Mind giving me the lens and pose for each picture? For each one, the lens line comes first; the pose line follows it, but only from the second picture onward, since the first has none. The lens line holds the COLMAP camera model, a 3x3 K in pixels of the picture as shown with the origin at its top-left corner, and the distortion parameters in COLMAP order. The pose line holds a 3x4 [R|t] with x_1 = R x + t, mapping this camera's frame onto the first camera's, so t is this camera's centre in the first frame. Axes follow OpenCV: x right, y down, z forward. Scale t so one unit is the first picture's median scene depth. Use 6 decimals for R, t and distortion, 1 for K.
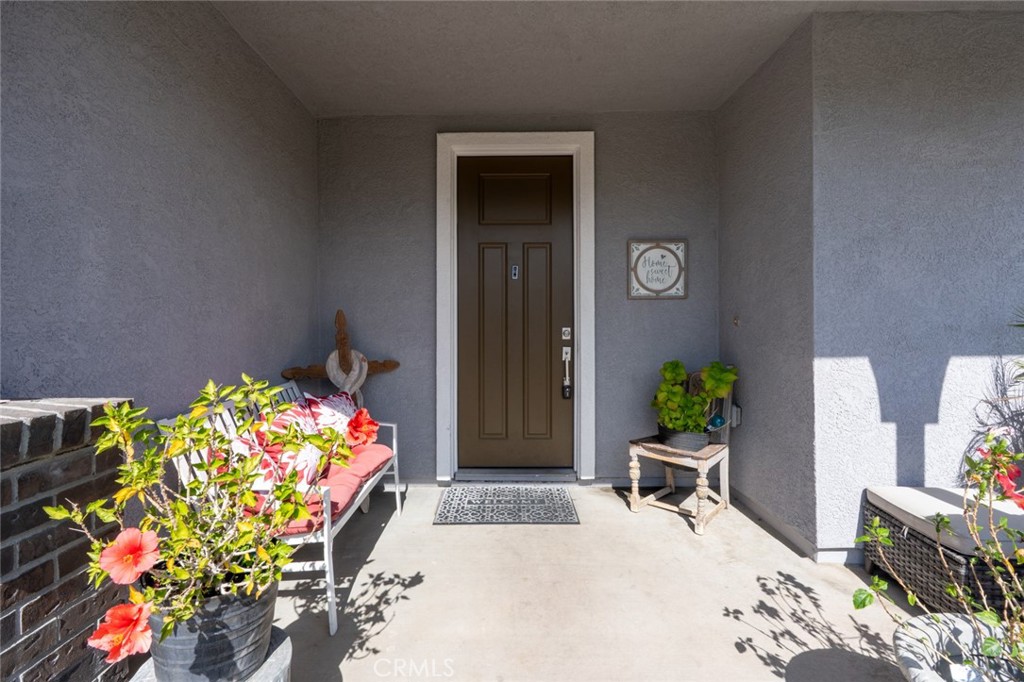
lens RADIAL K [[472.6, 0, 499.5], [0, 472.6, 323.8], [0, 0, 1]] dist [-0.004273, 0.000909]
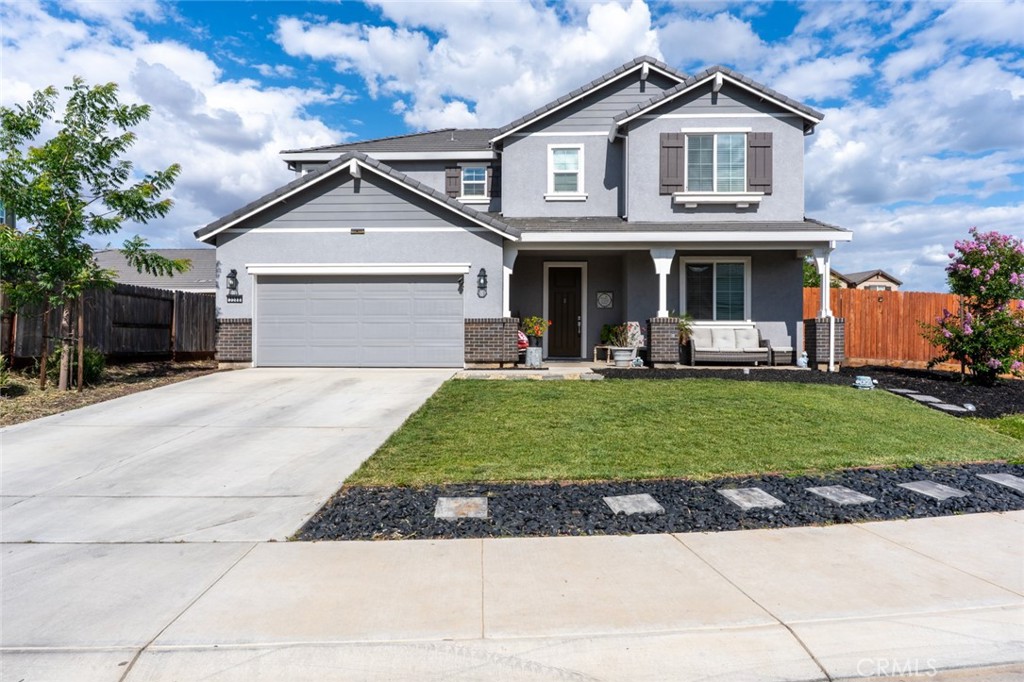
lens RADIAL K [[618.1, 0, 507.1], [0, 618.1, 338.8], [0, 0, 1]] dist [-0.003390, 0.001344]
pose [[0.999432, 0.011693, -0.031597, -0.286513], [-0.011916, 0.999905, -0.006888, 0.247133], [0.031513, 0.007261, 0.999477, -4.194062]]
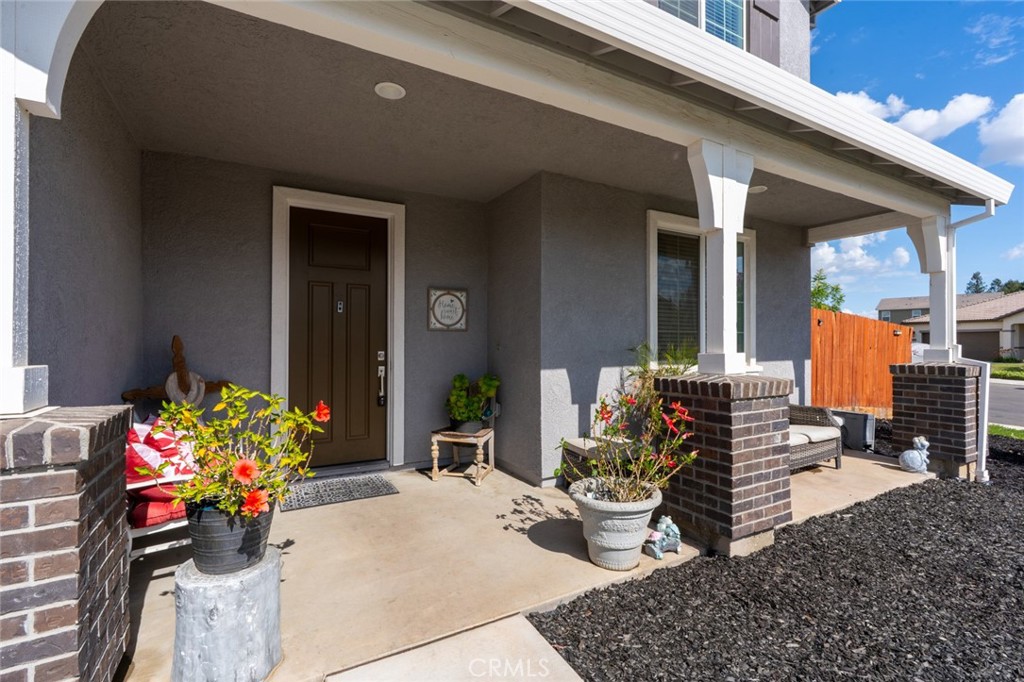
lens RADIAL K [[472.6, 0, 520.4], [0, 472.6, 341.0], [0, 0, 1]] dist [-0.004273, 0.000909]
pose [[0.857547, 0.010407, 0.514301, -0.230365], [-0.005516, 0.999924, -0.011036, -0.009464], [-0.514377, 0.006627, 0.857539, -0.355640]]
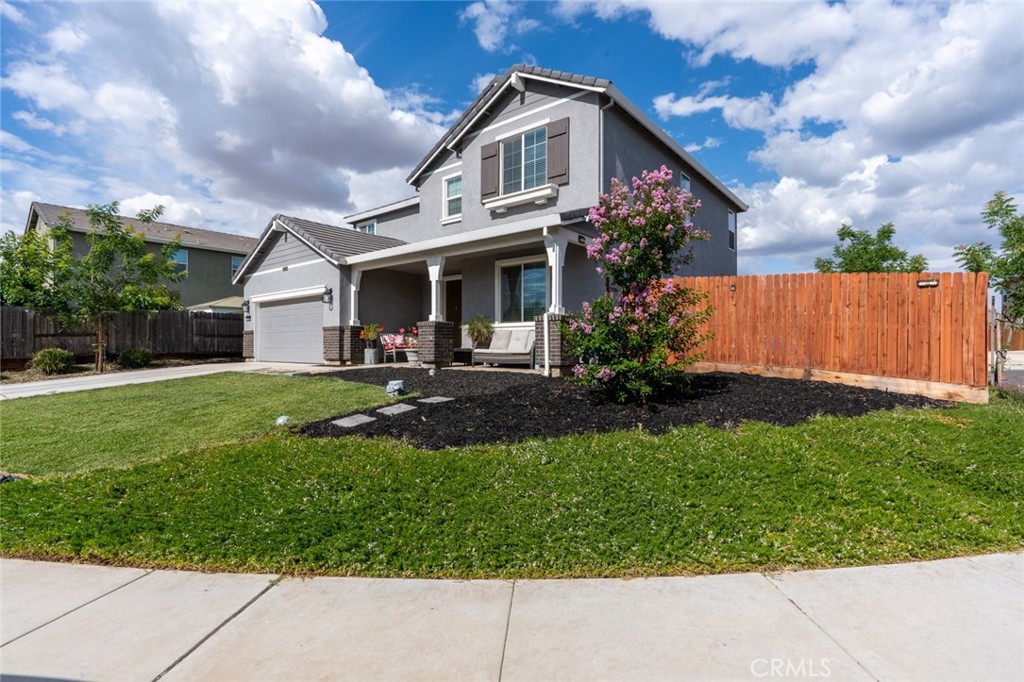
lens RADIAL K [[472.6, 0, 522.8], [0, 472.6, 343.9], [0, 0, 1]] dist [-0.004273, 0.000909]
pose [[0.798784, 0.005529, -0.601593, 3.448170], [-0.007199, 0.999974, -0.000368, 0.222392], [0.601575, 0.004625, 0.798803, -2.216239]]
